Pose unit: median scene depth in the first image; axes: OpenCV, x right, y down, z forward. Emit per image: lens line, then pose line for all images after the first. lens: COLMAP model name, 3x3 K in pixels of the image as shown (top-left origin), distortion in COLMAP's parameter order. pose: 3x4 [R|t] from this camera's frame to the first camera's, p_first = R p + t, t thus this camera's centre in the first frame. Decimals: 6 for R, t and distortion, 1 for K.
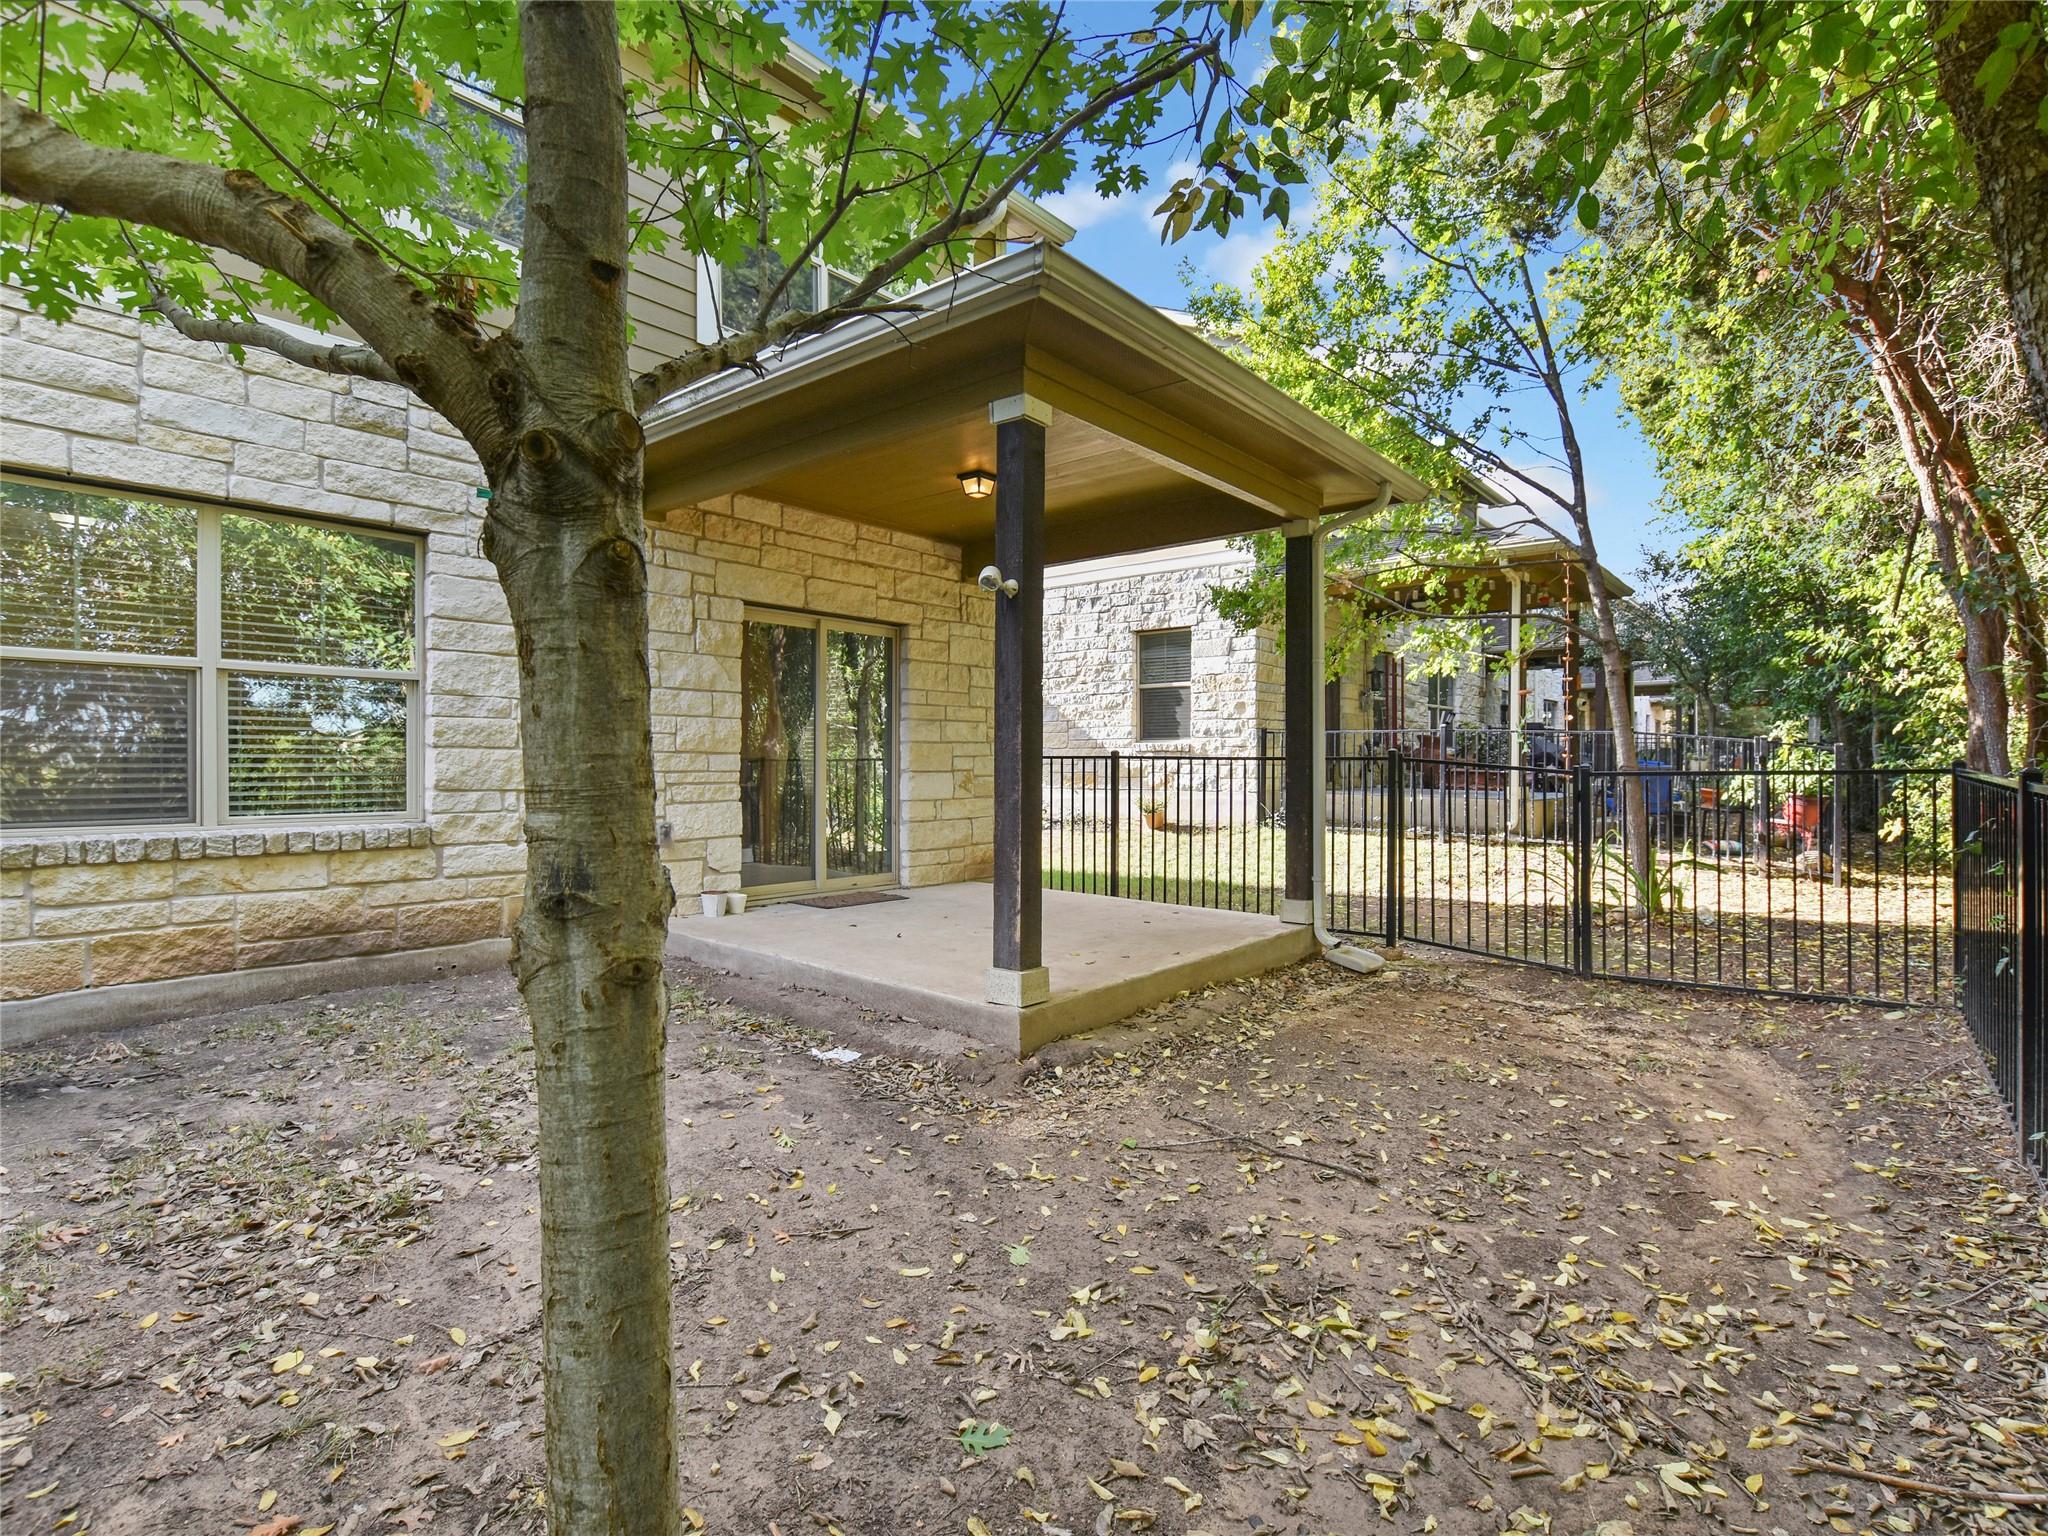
lens RADIAL K [[1011.5, 0, 1030.8], [0, 1011.5, 768.2], [0, 0, 1]] dist [-0.030374, 0.003059]
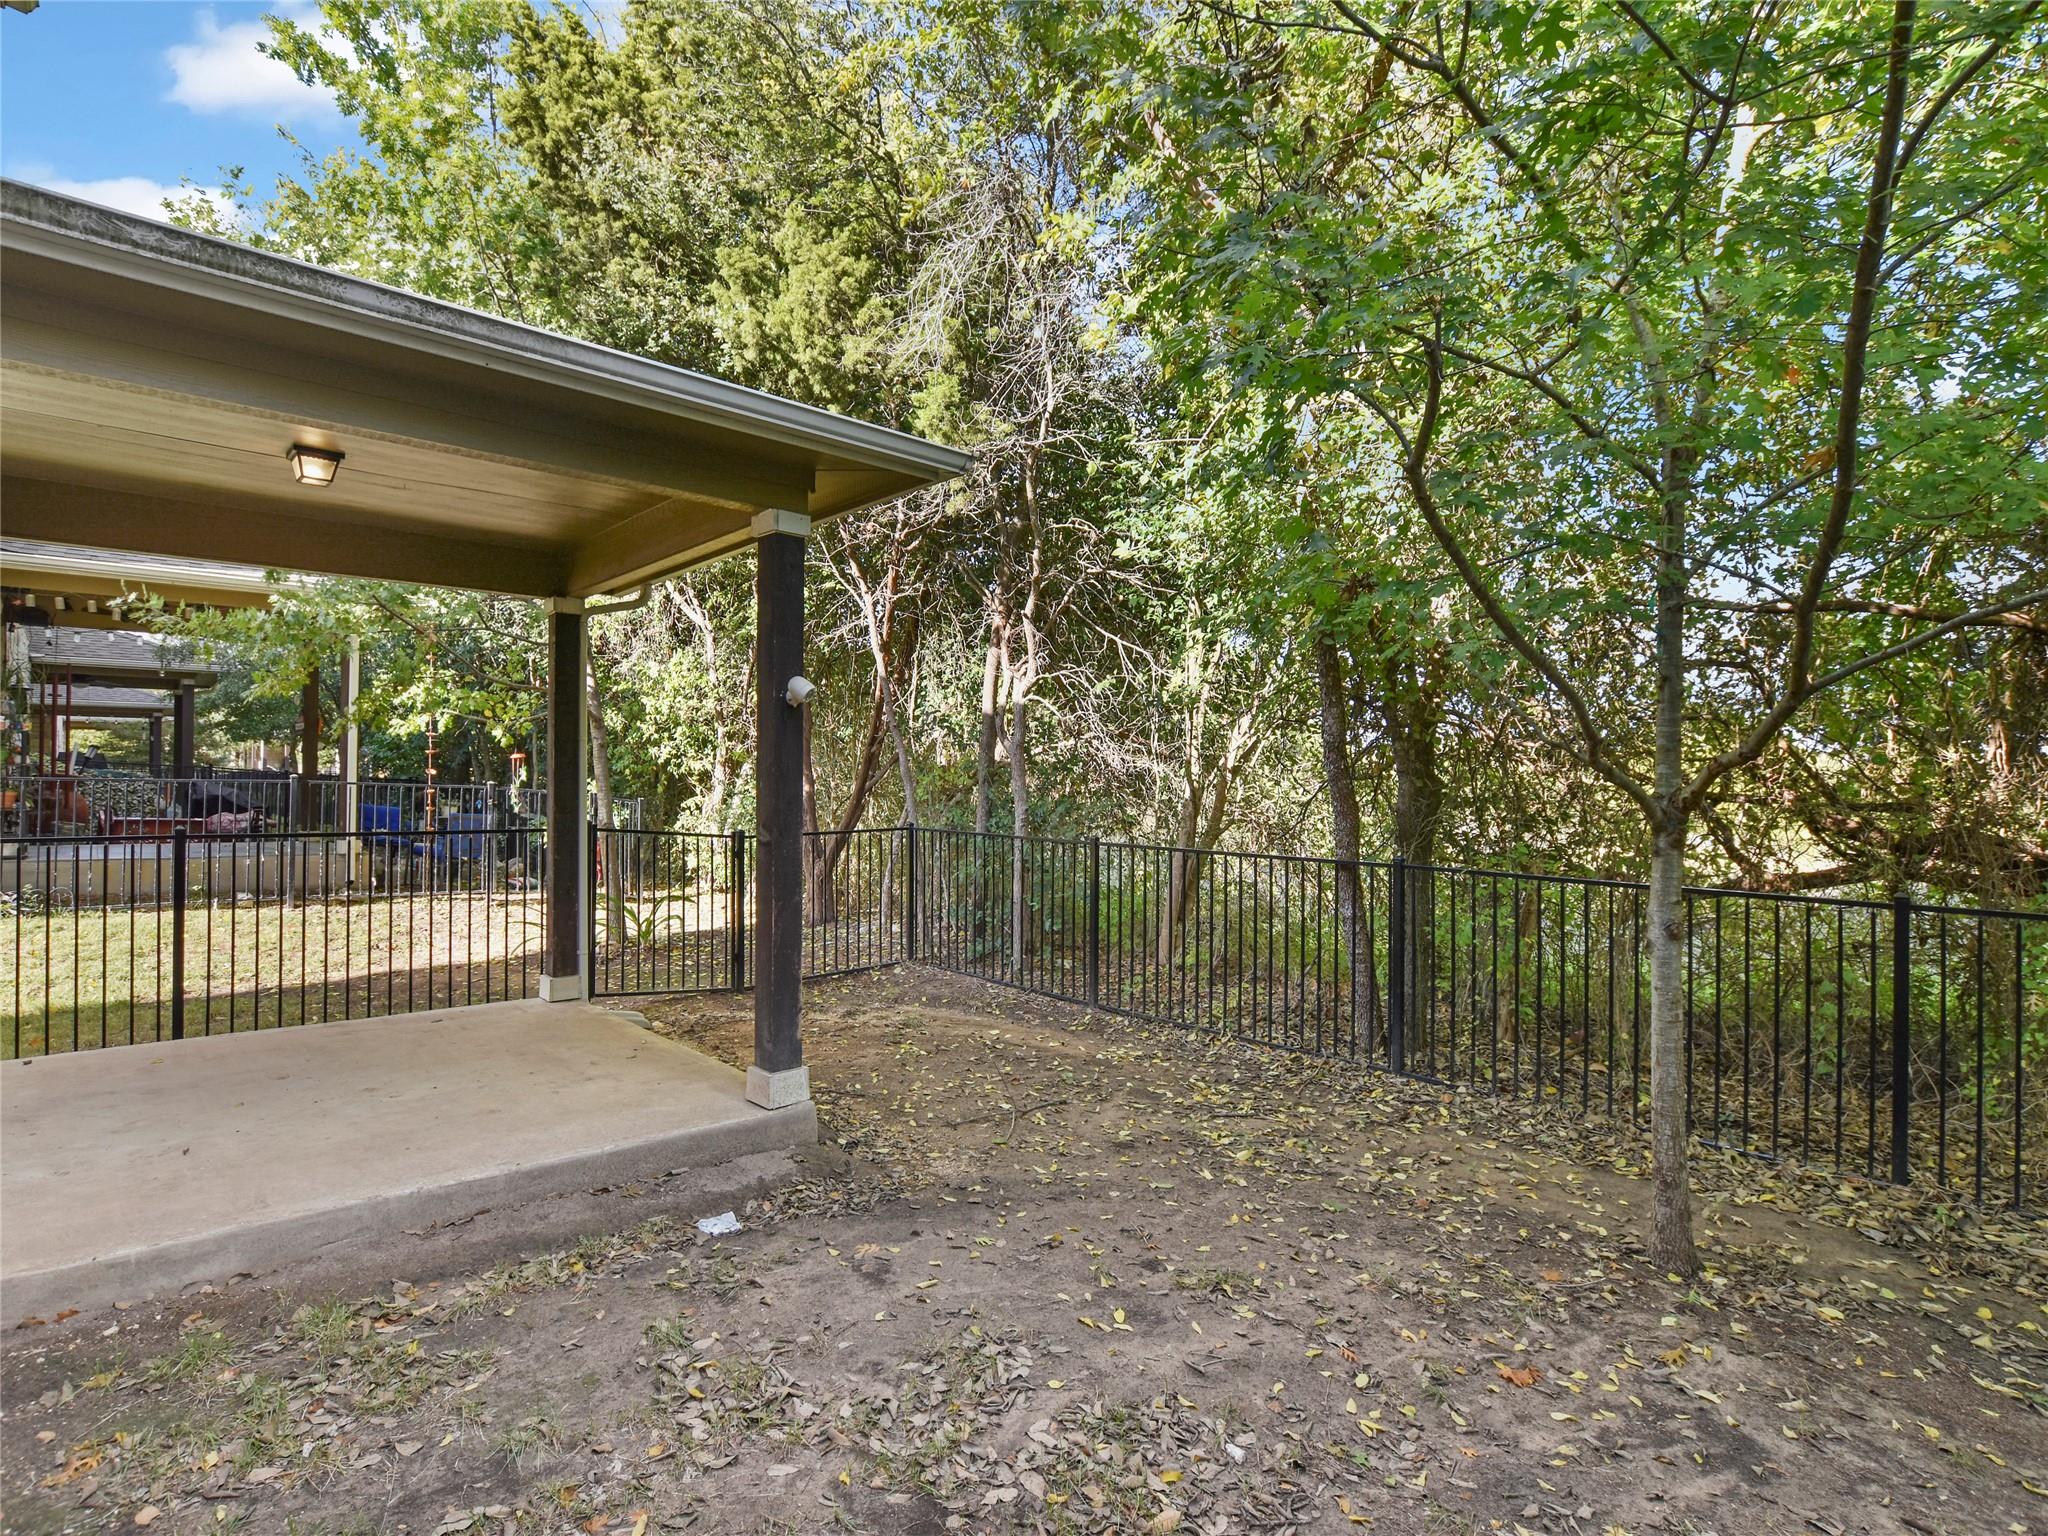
lens RADIAL K [[1016.1, 0, 1032.1], [0, 1016.1, 771.1], [0, 0, 1]] dist [-0.037438, 0.006261]
pose [[0.122846, 0.012991, 0.992341, -0.912403], [0.001696, 0.999910, -0.013300, -0.080081], [-0.992424, 0.003317, 0.122813, 0.569300]]
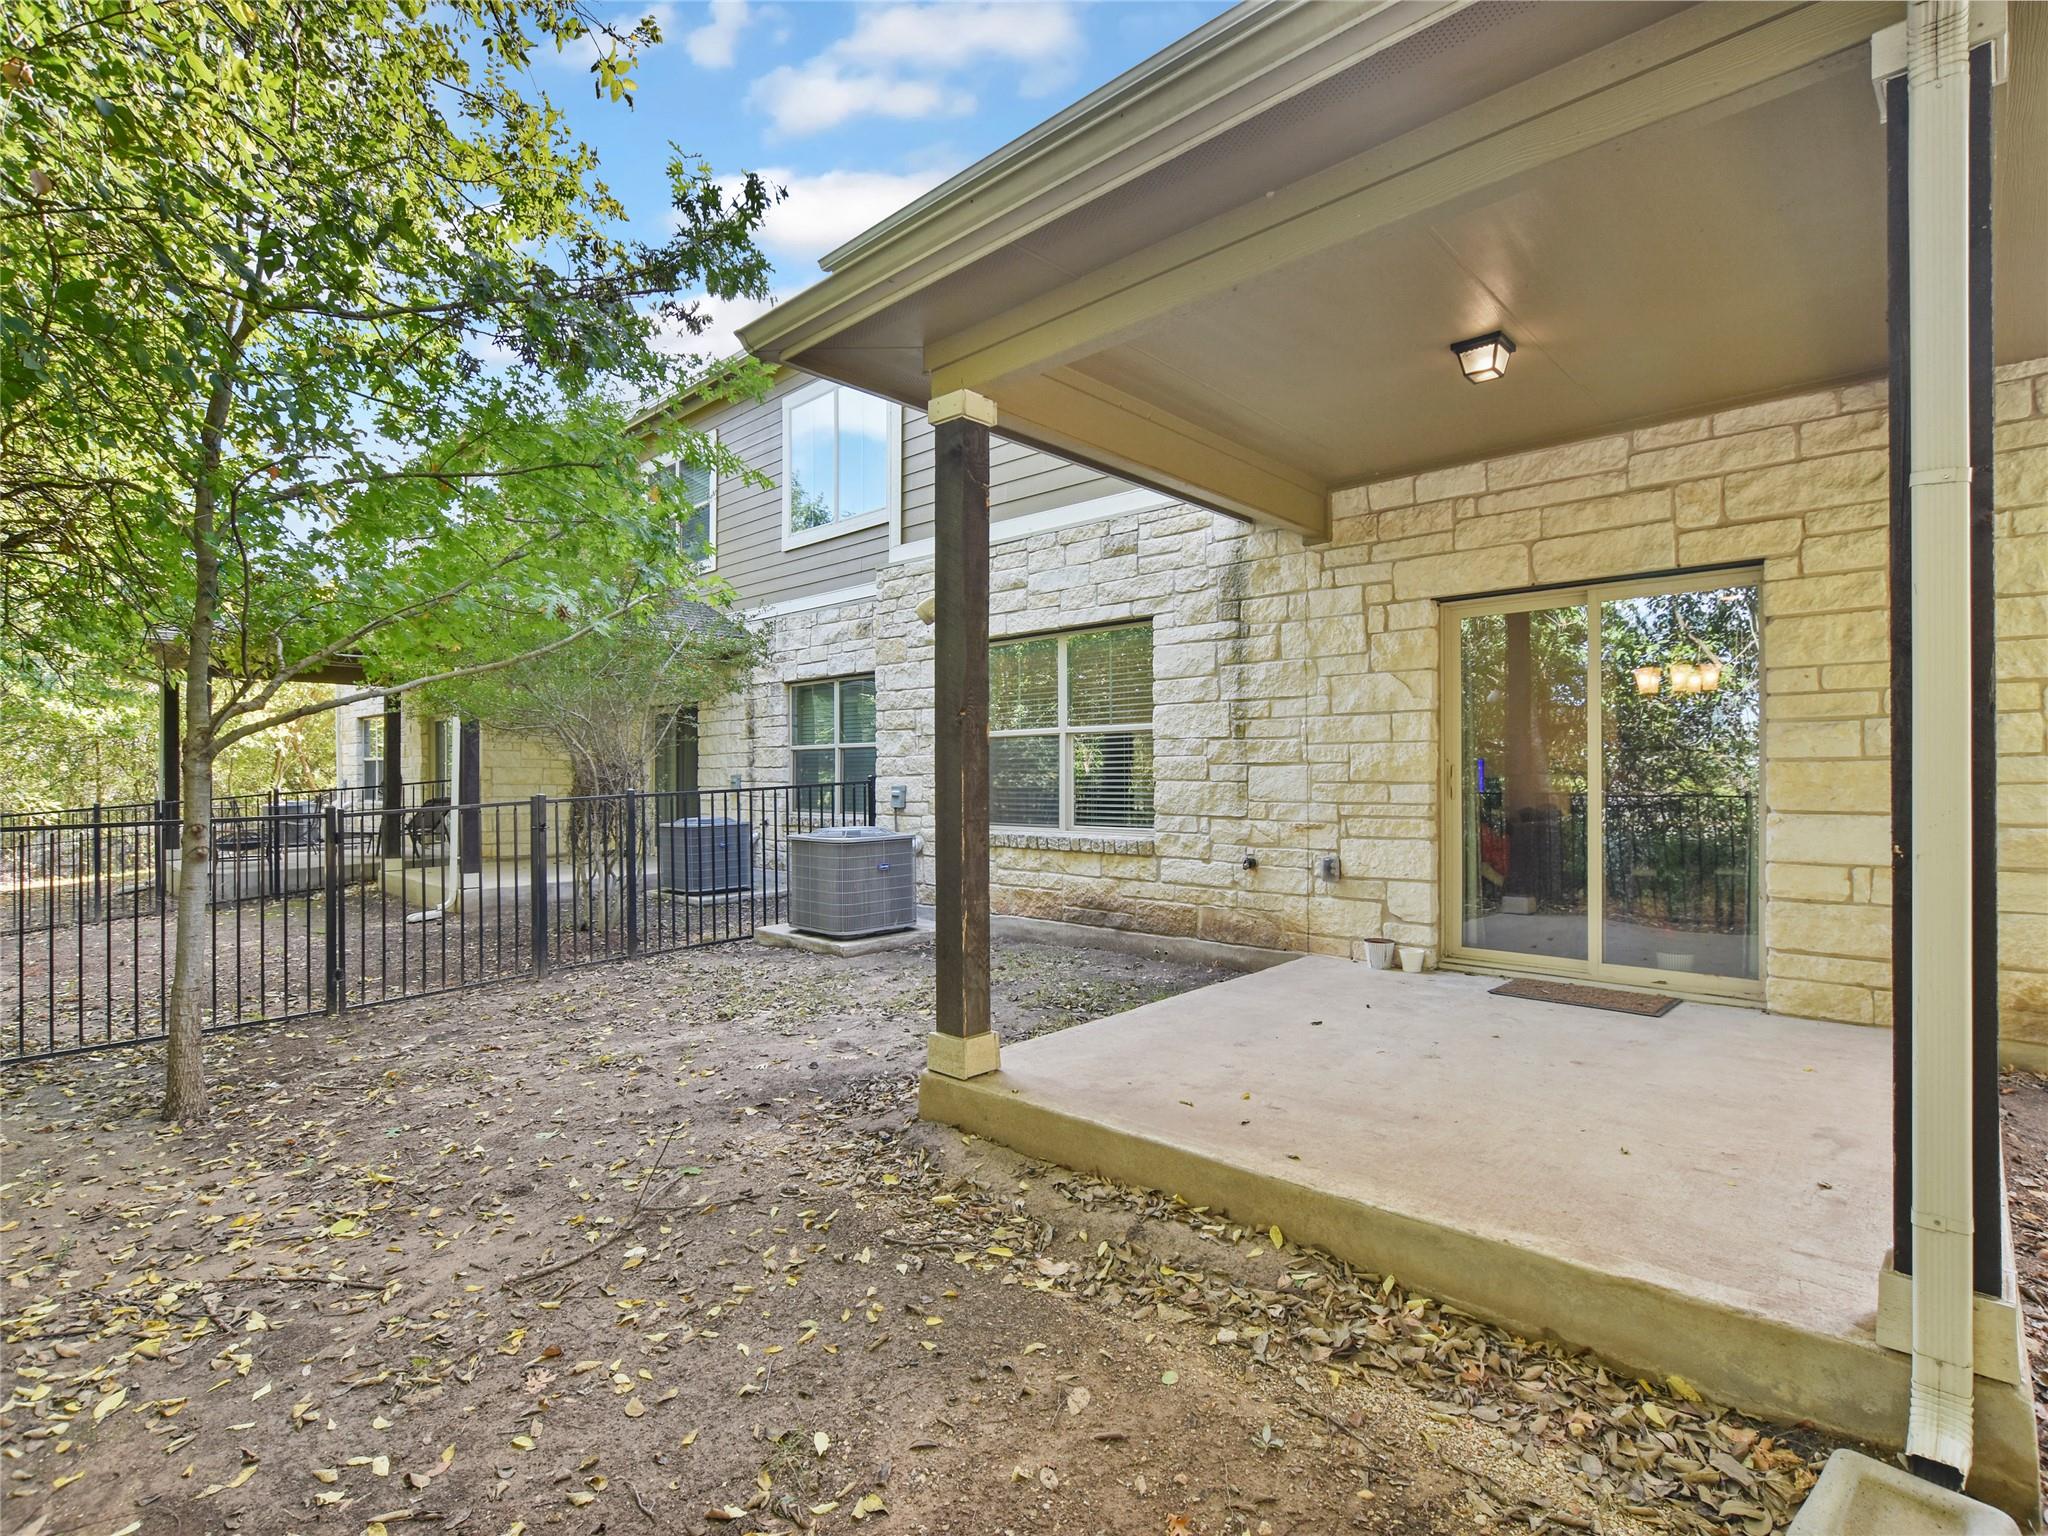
lens RADIAL K [[1009.6, 0, 1020.5], [0, 1009.6, 776.6], [0, 0, 1]] dist [-0.023077, 0.000494]
pose [[-0.073951, -0.003369, -0.997256, 0.802523], [-0.000548, 0.999994, -0.003337, -0.023639], [0.997262, 0.000300, -0.073952, 1.024344]]
